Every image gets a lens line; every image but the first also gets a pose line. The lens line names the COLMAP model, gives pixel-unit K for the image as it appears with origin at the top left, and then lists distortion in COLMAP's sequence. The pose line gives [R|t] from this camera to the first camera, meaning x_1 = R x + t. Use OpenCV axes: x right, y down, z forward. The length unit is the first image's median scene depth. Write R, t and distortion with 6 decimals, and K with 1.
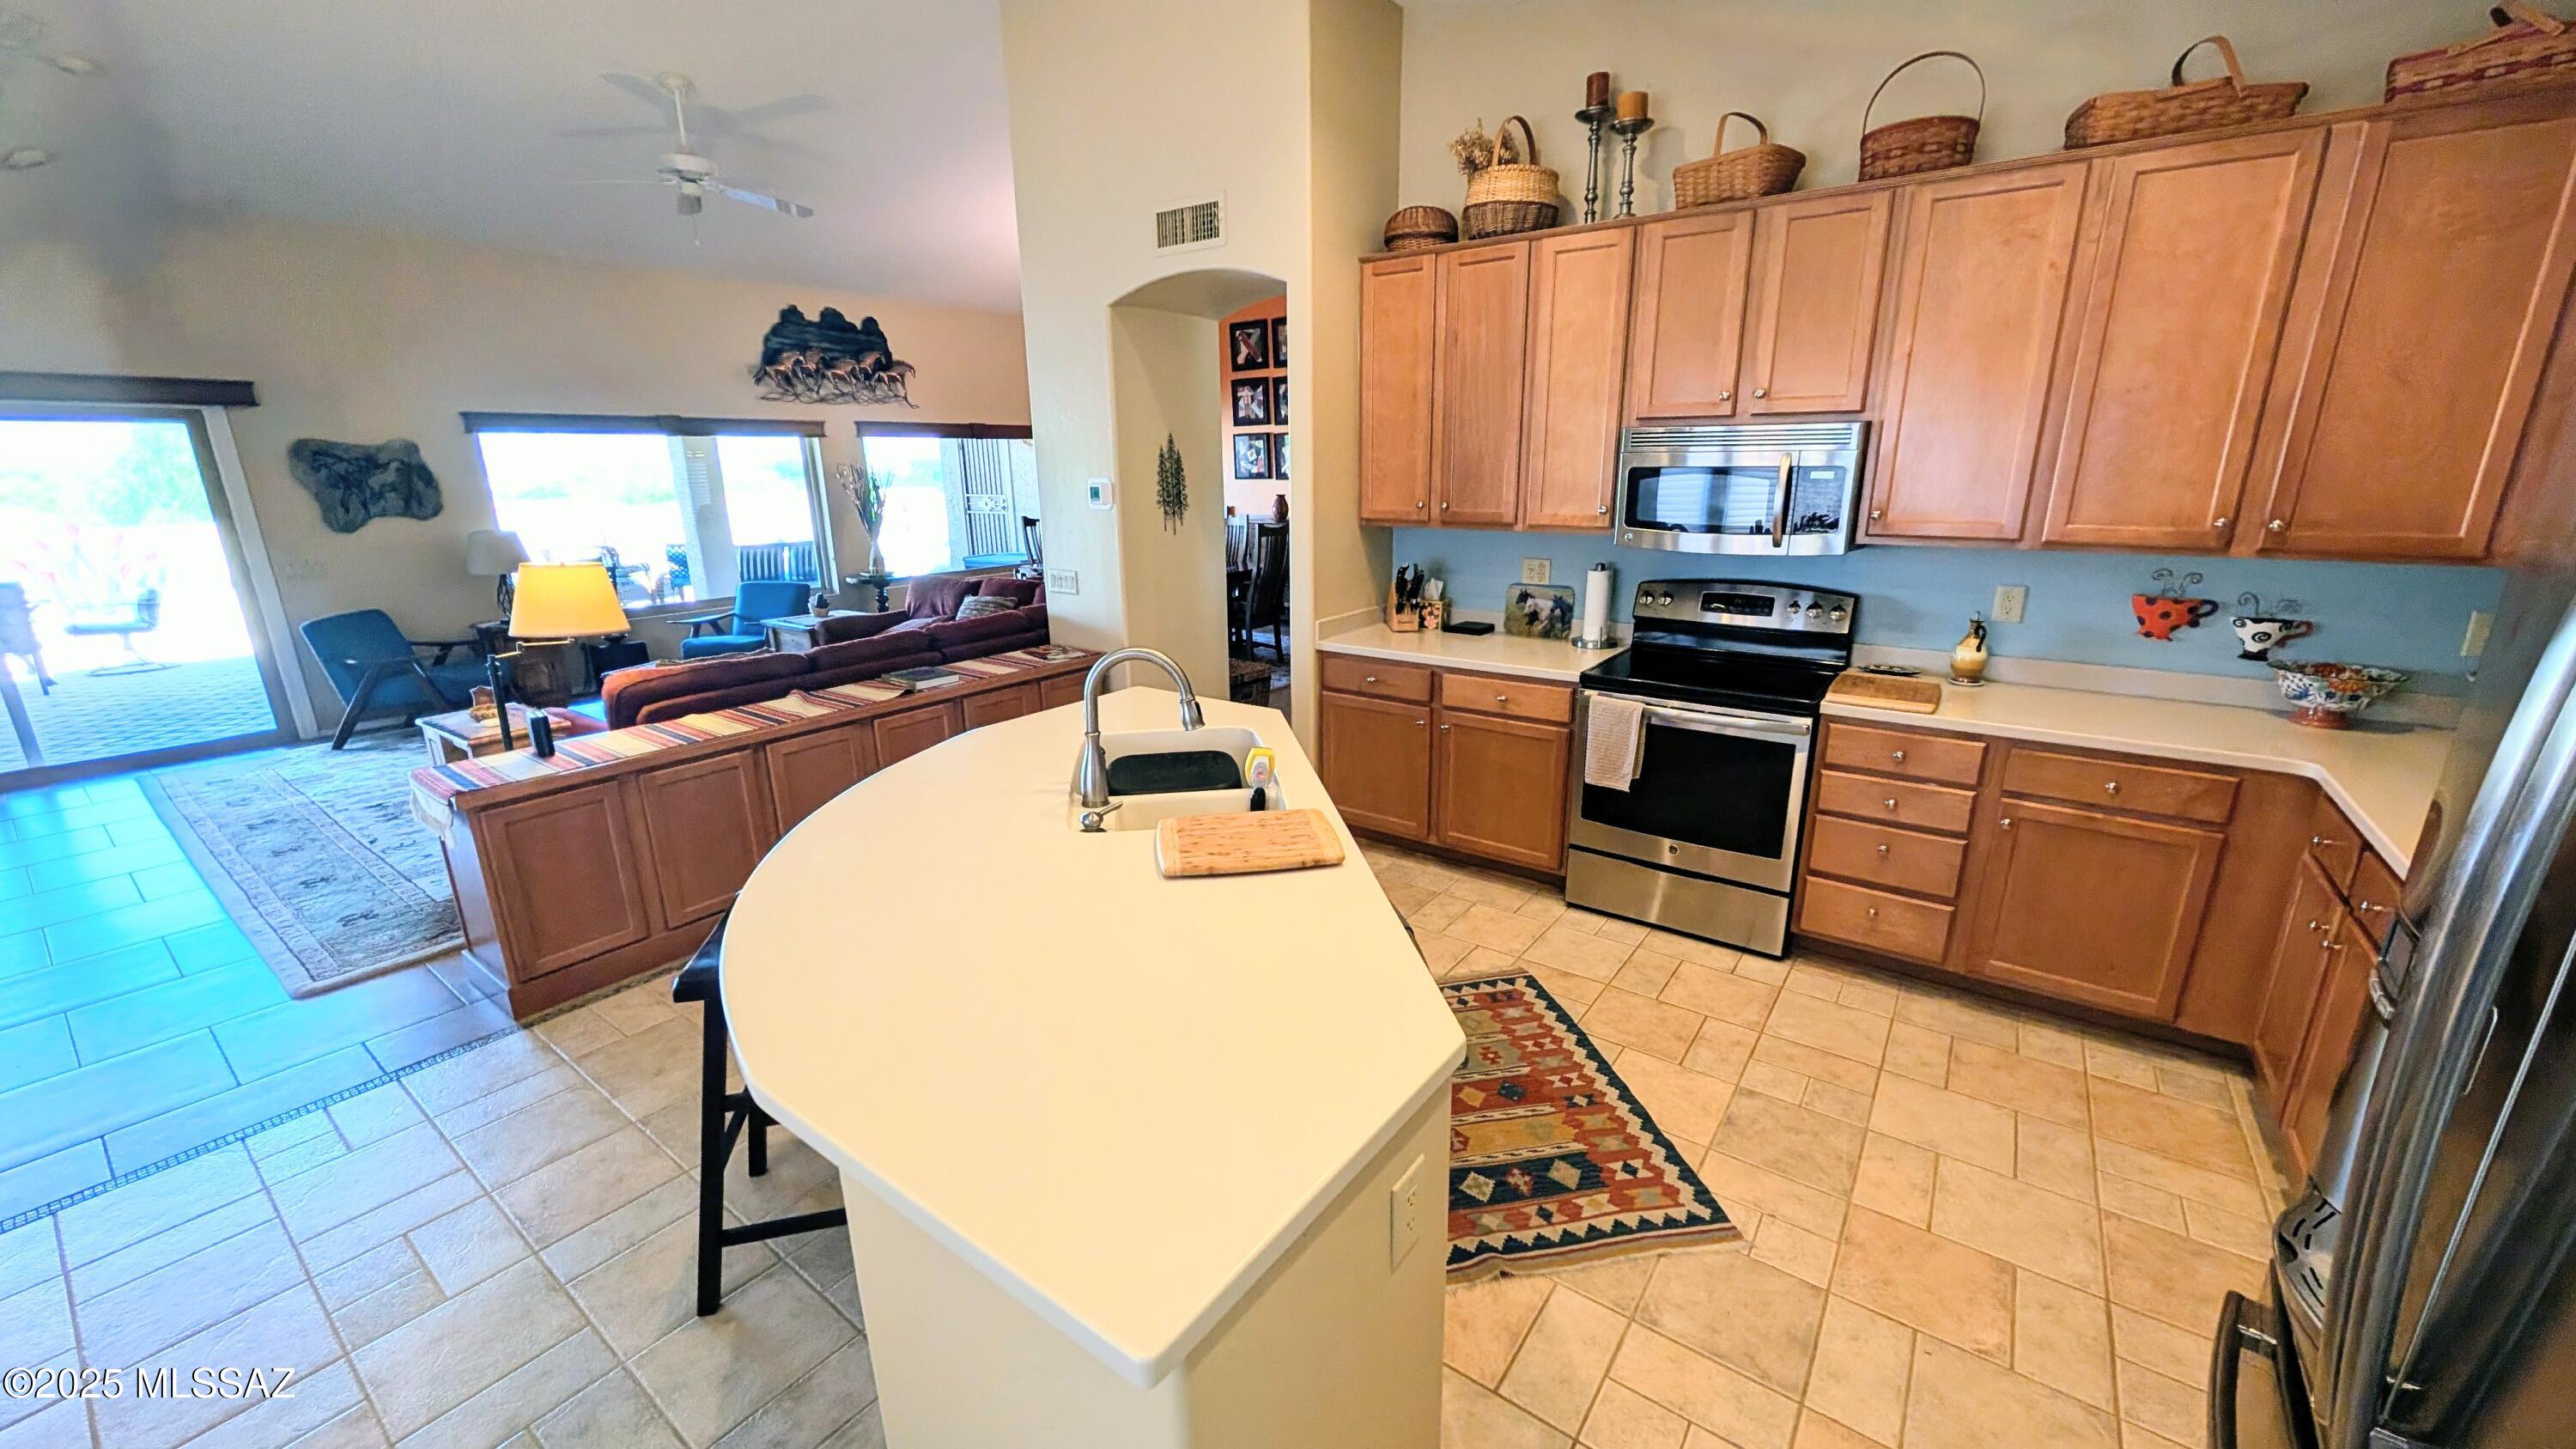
lens RADIAL K [[969.9, 0, 1289.5], [0, 969.9, 725.6], [0, 0, 1]] dist [0.000940, 0.000055]
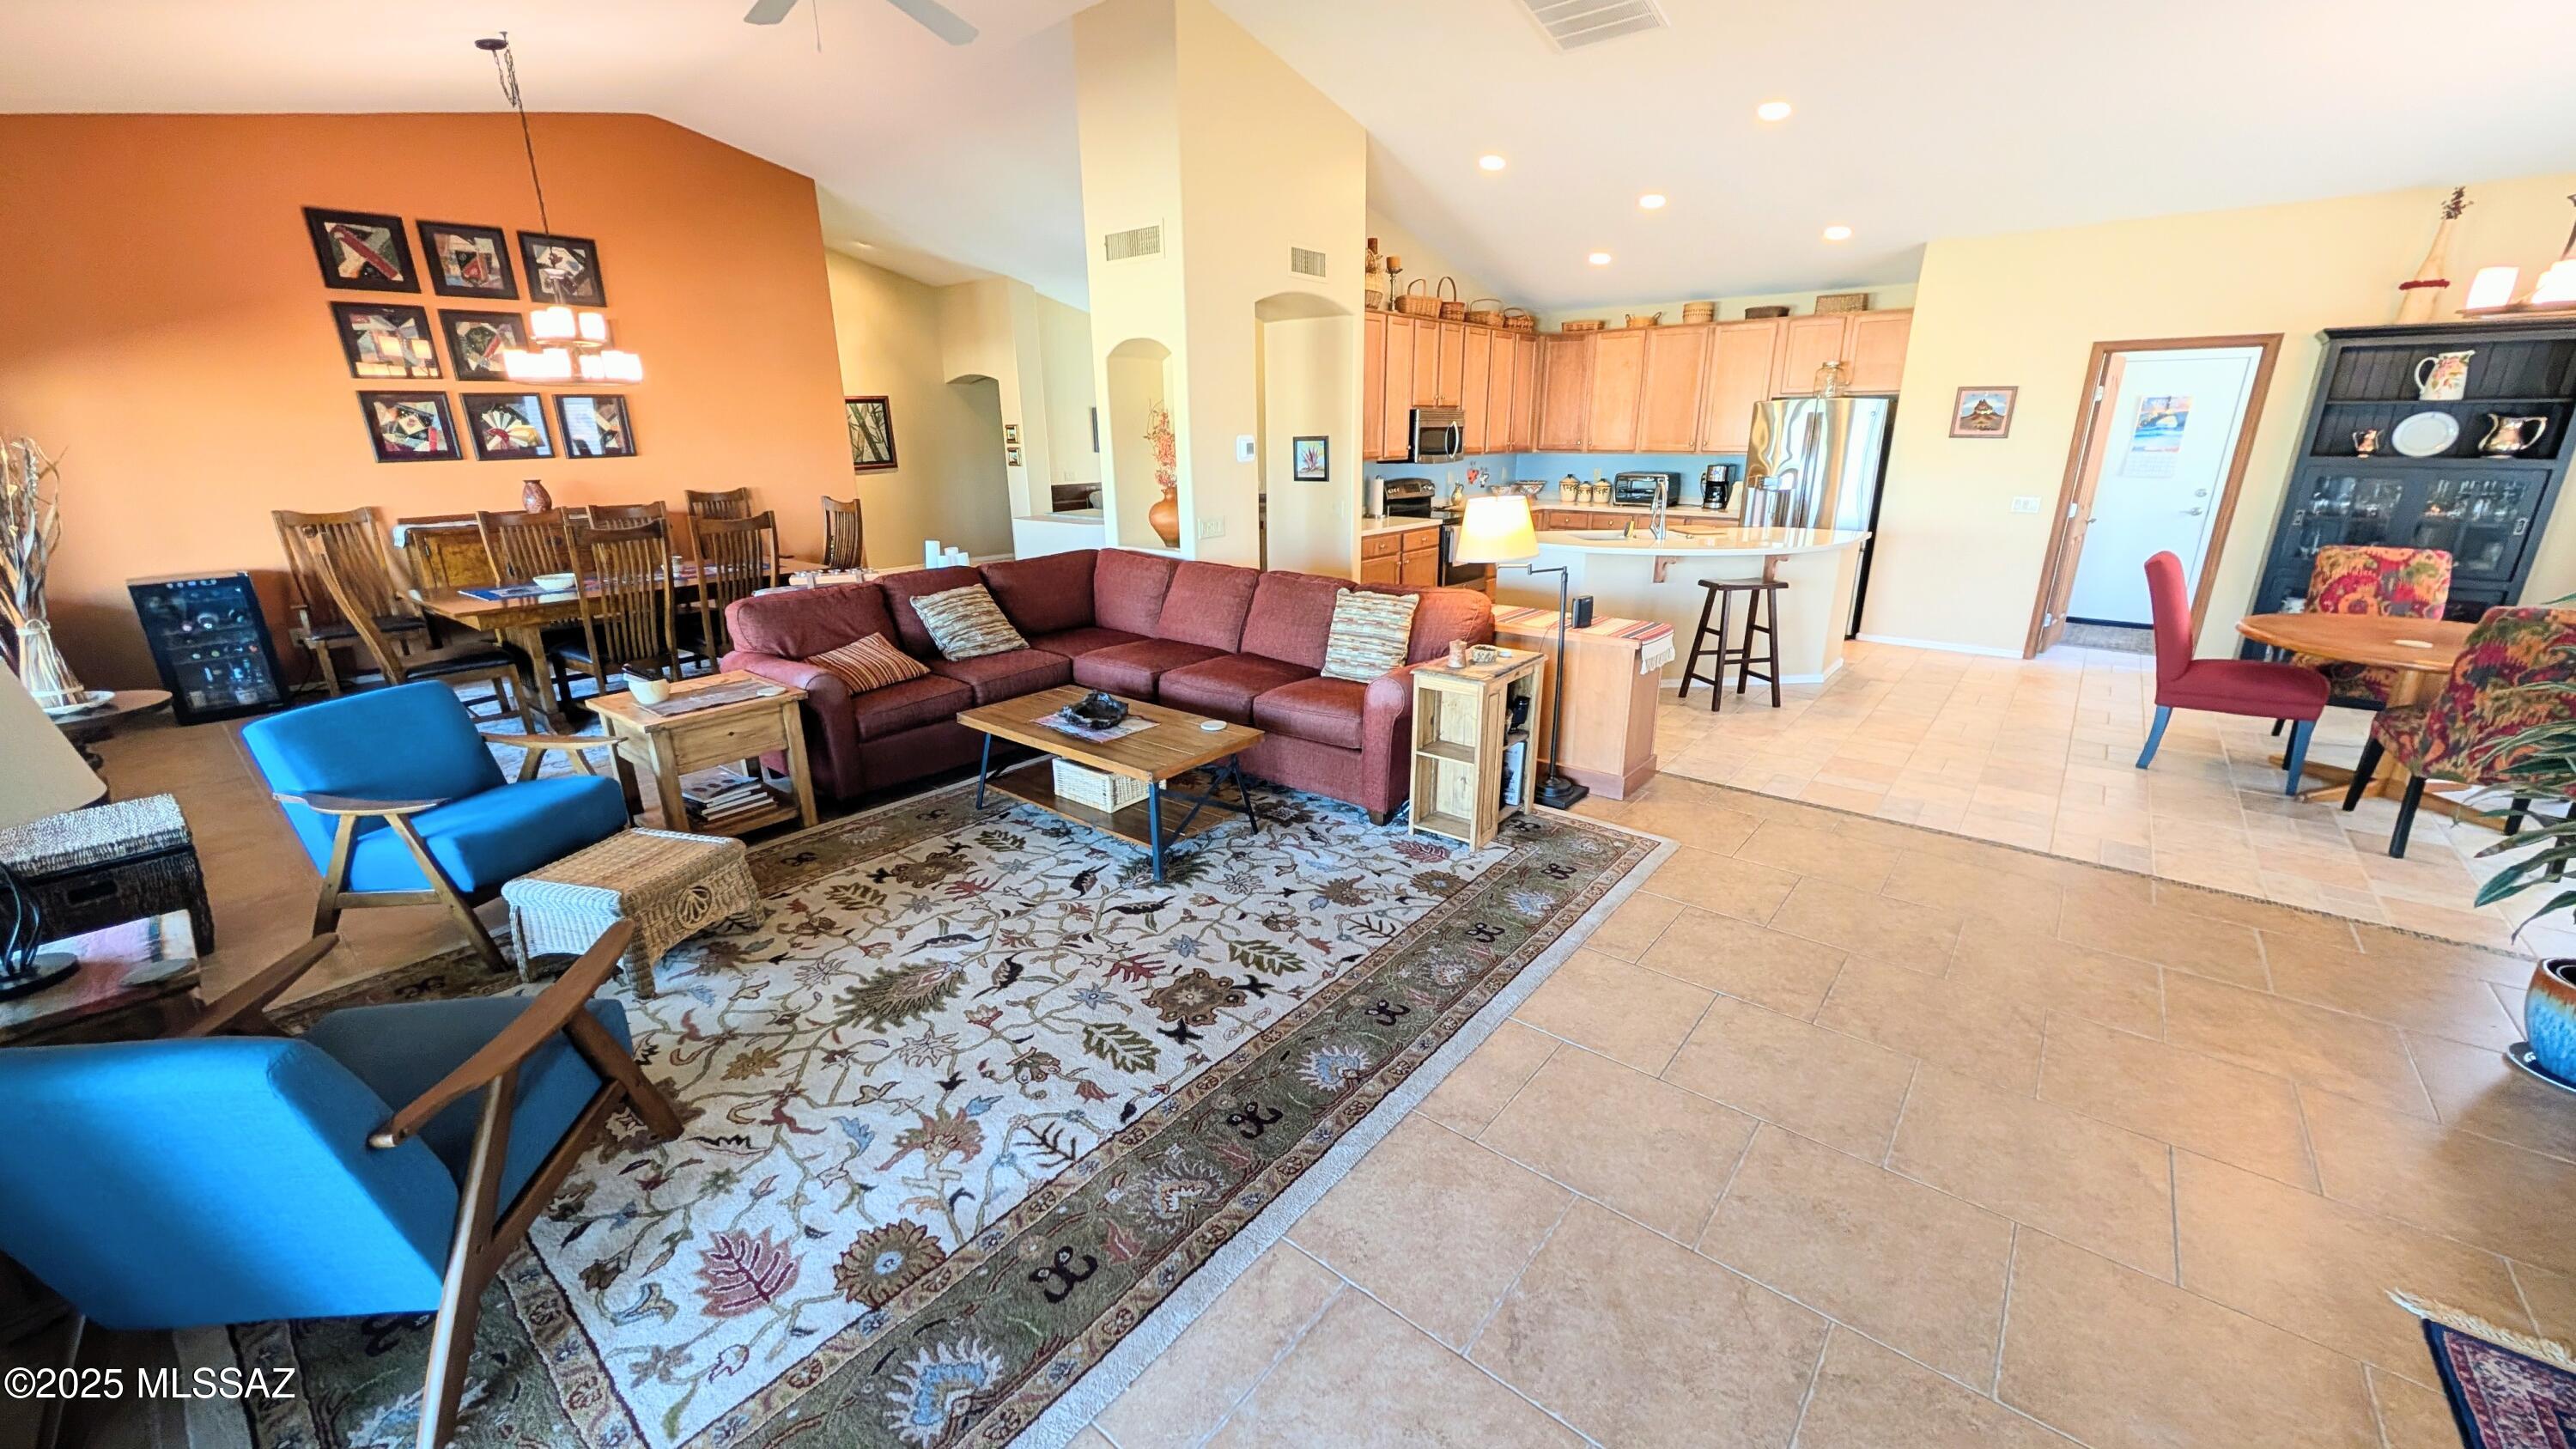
lens RADIAL K [[969.9, 0, 1289.5], [0, 969.9, 725.6], [0, 0, 1]] dist [0.000940, 0.000055]
pose [[0.056908, -0.283676, 0.957230, -1.613656], [0.274138, 0.926371, 0.258233, -0.231933], [-0.960005, 0.247718, 0.130484, 0.940156]]
